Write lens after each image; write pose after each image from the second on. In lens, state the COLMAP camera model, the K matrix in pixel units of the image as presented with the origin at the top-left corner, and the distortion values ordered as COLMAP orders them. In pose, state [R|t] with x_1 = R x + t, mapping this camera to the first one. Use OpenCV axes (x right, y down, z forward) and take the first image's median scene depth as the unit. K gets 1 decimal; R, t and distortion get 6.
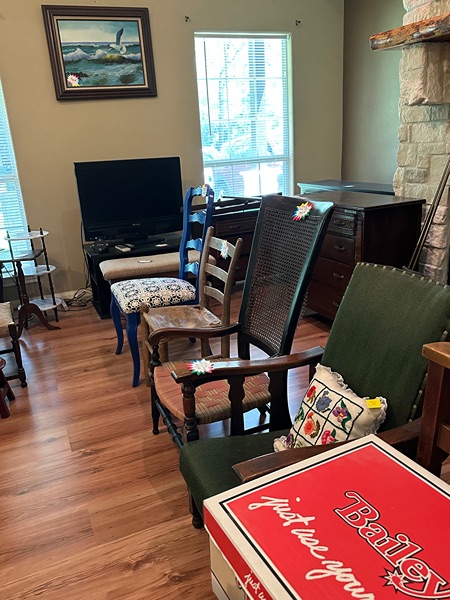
lens RADIAL K [[499.2, 0, 225.0], [0, 499.2, 300.0], [0, 0, 1]] dist [-0.004374, -0.000575]
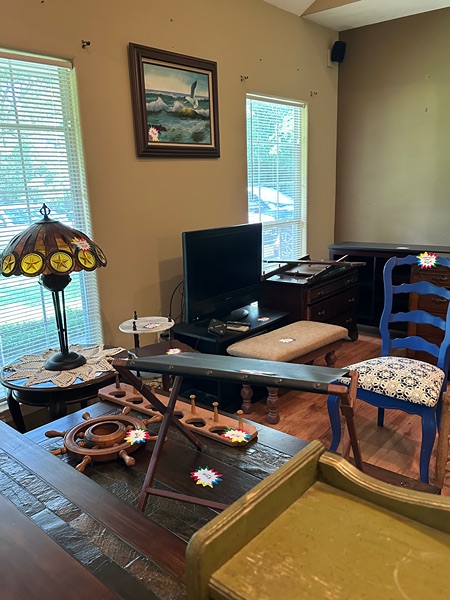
lens RADIAL K [[485.5, 0, 225.0], [0, 485.5, 300.0], [0, 0, 1]] dist [0.038607, -0.004142]
pose [[0.898243, -0.077538, 0.432606, -0.584944], [0.122626, 0.989440, -0.077274, -0.089632], [-0.422046, 0.122460, 0.898265, 0.255183]]
